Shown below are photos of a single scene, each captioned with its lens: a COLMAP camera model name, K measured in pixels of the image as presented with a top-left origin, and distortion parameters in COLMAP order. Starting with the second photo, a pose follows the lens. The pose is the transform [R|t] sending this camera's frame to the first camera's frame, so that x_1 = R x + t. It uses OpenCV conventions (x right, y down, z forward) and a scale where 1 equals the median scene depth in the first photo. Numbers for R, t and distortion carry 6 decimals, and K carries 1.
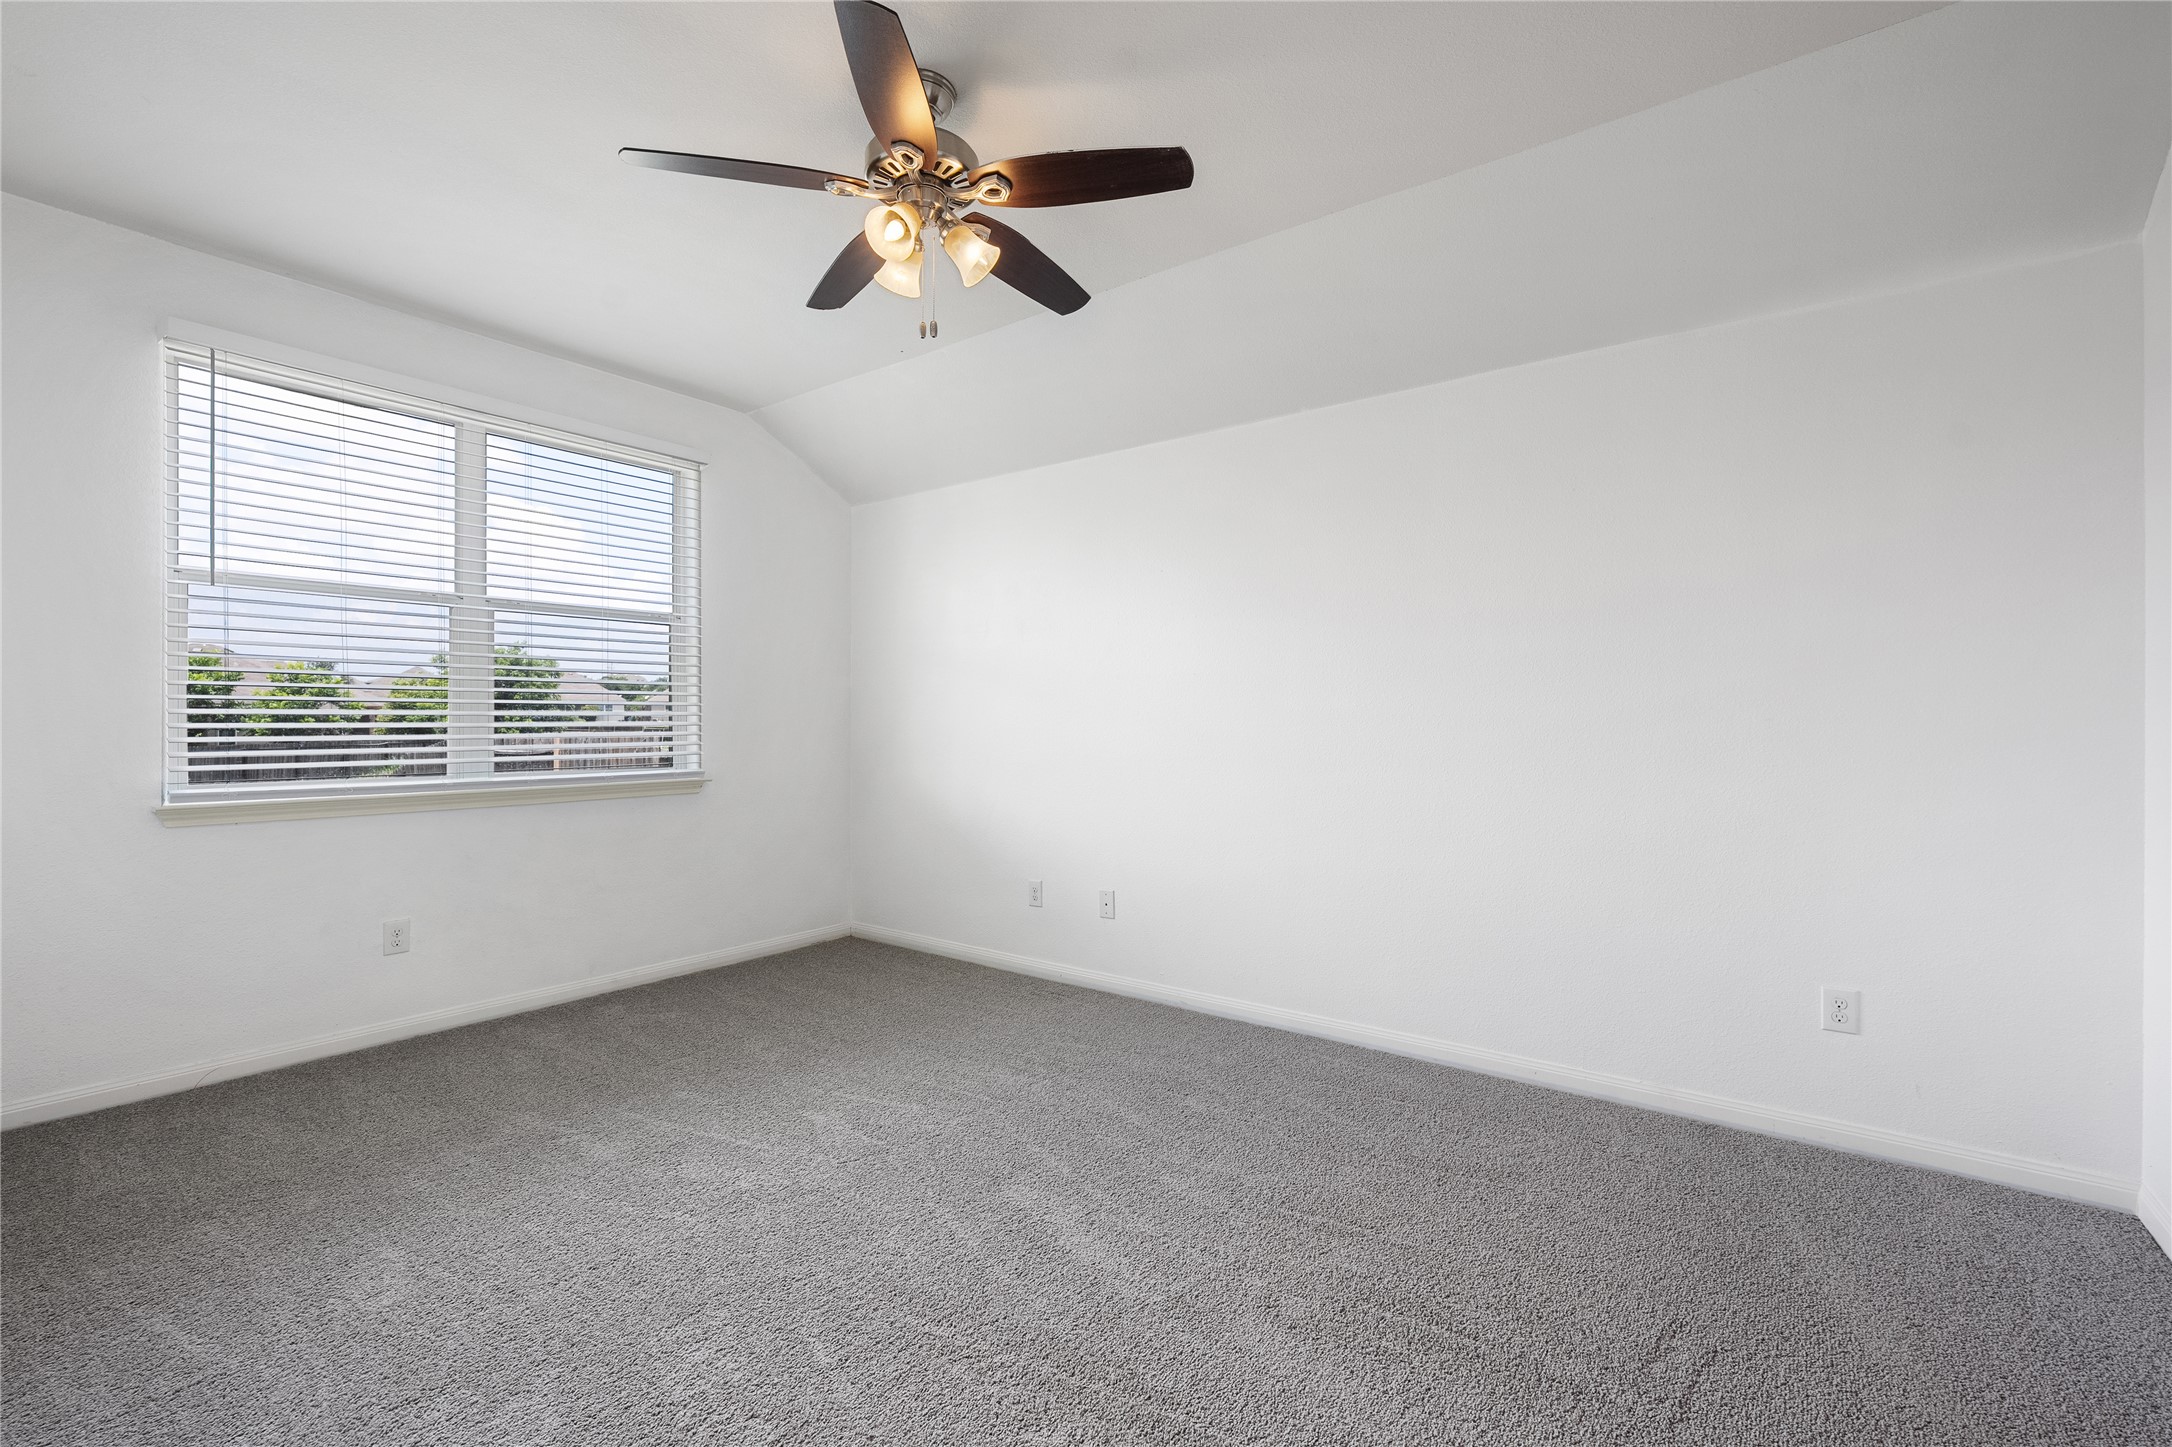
lens RADIAL K [[921.9, 0, 1085.0], [0, 921.9, 728.3], [0, 0, 1]] dist [0.002947, 0.000144]
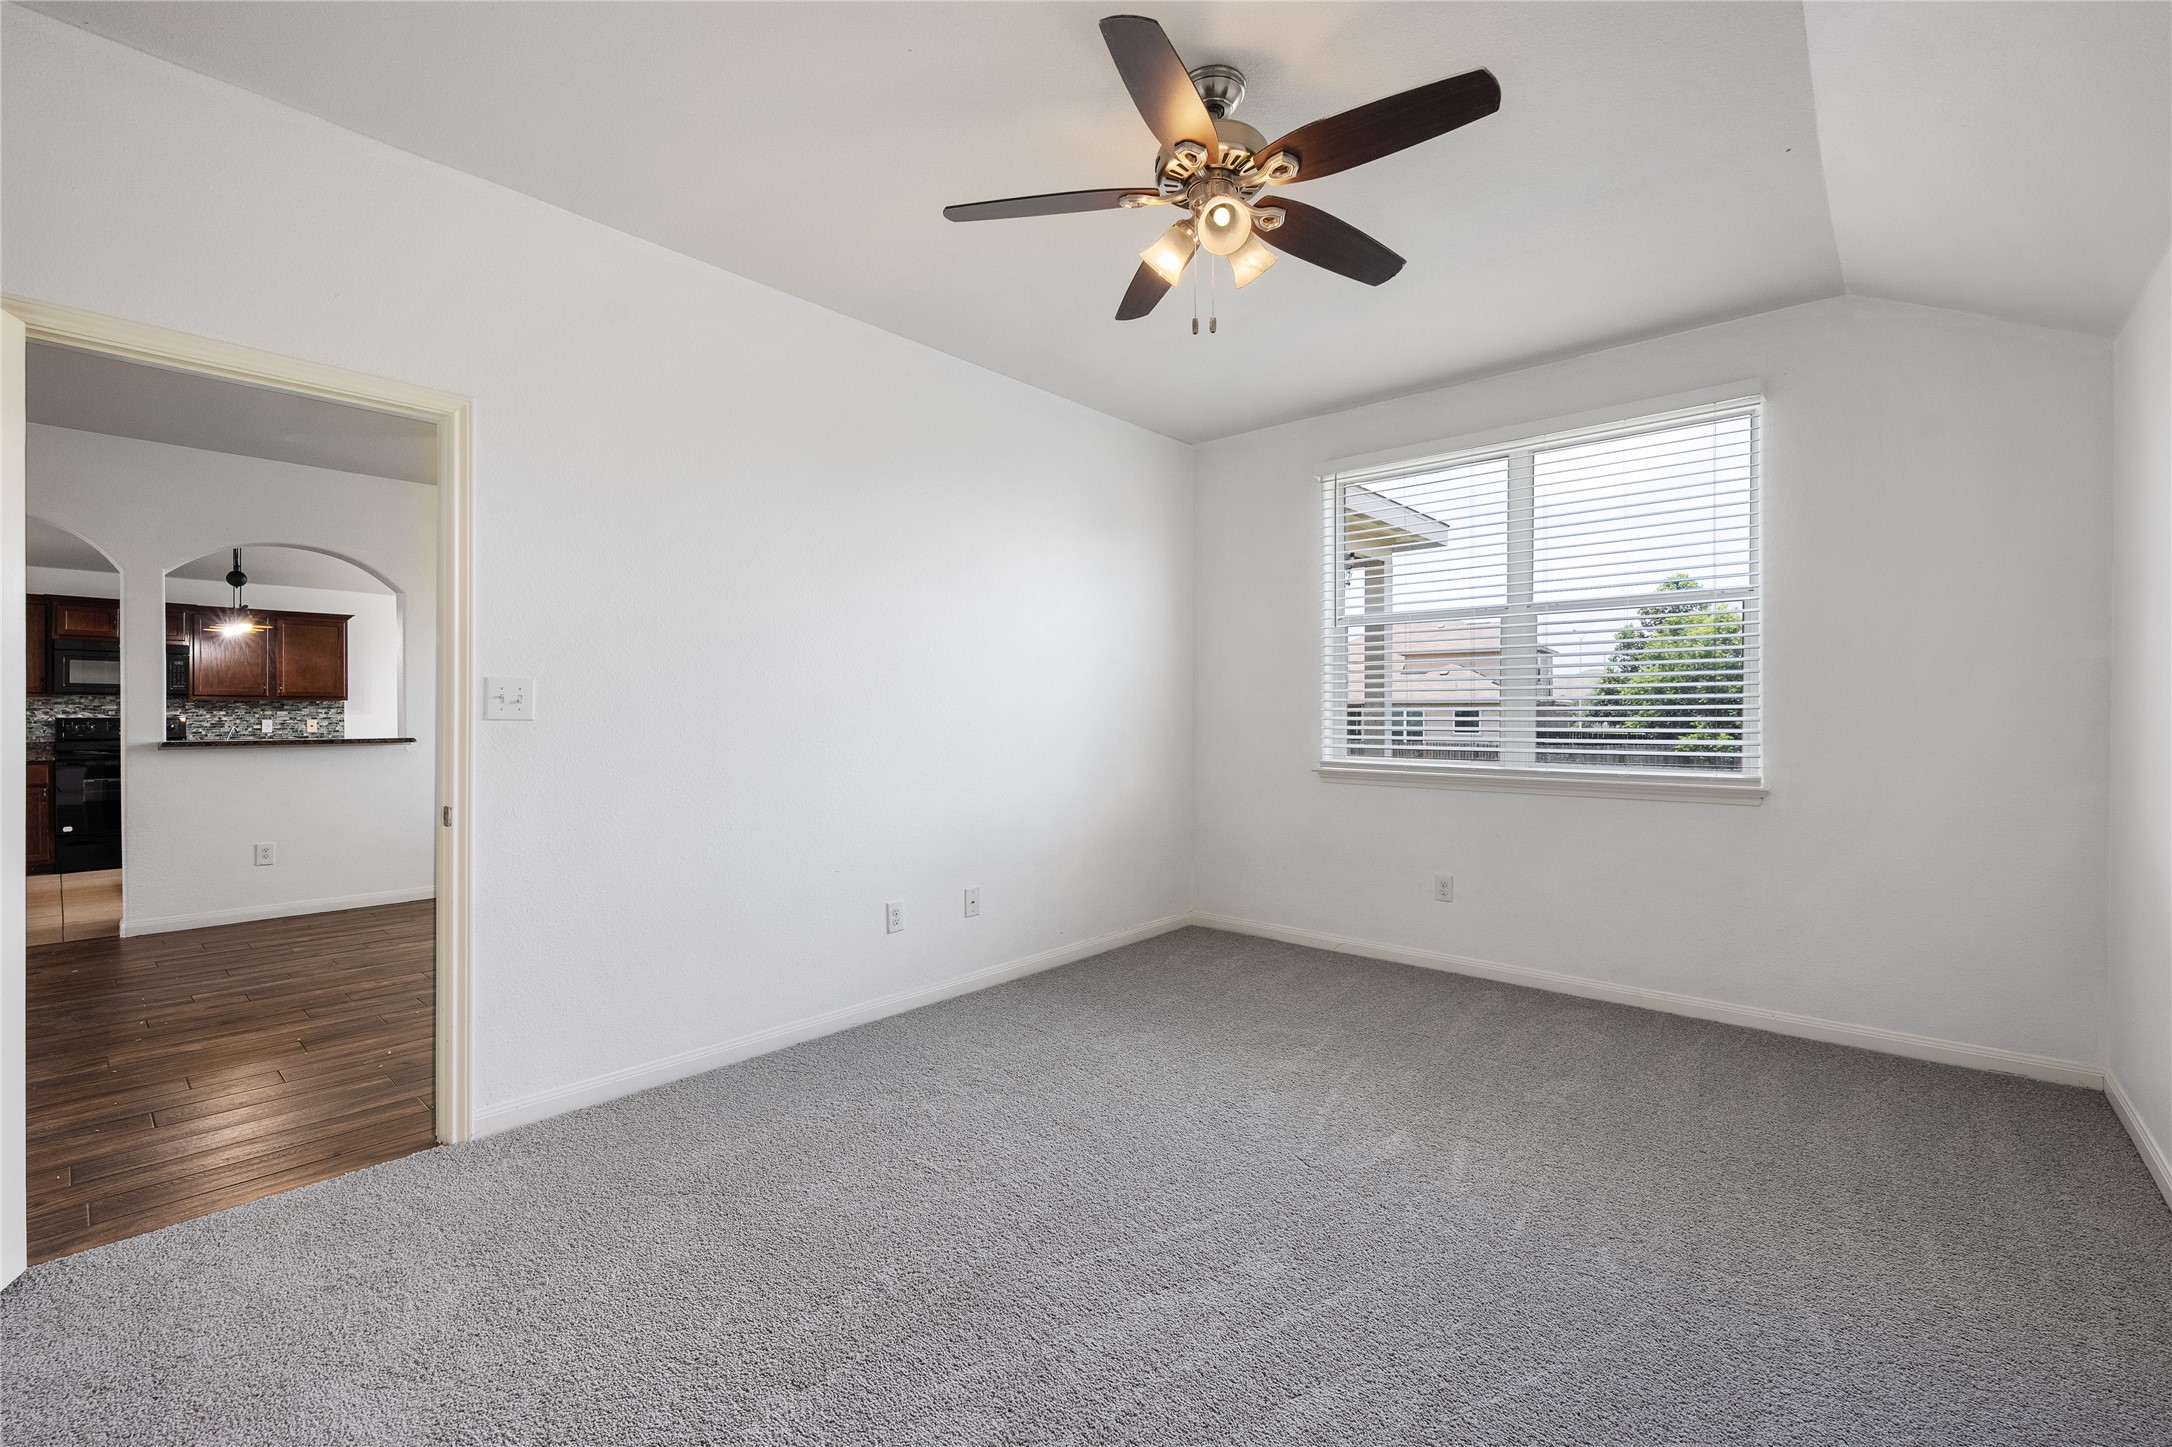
lens RADIAL K [[921.9, 0, 1086.7], [0, 921.9, 714.6], [0, 0, 1]] dist [0.002947, 0.000144]
pose [[-0.064030, 0.002591, -0.997945, 0.502494], [-0.009455, 0.999950, 0.003203, -0.007180], [0.997903, 0.009641, -0.064003, 0.559333]]
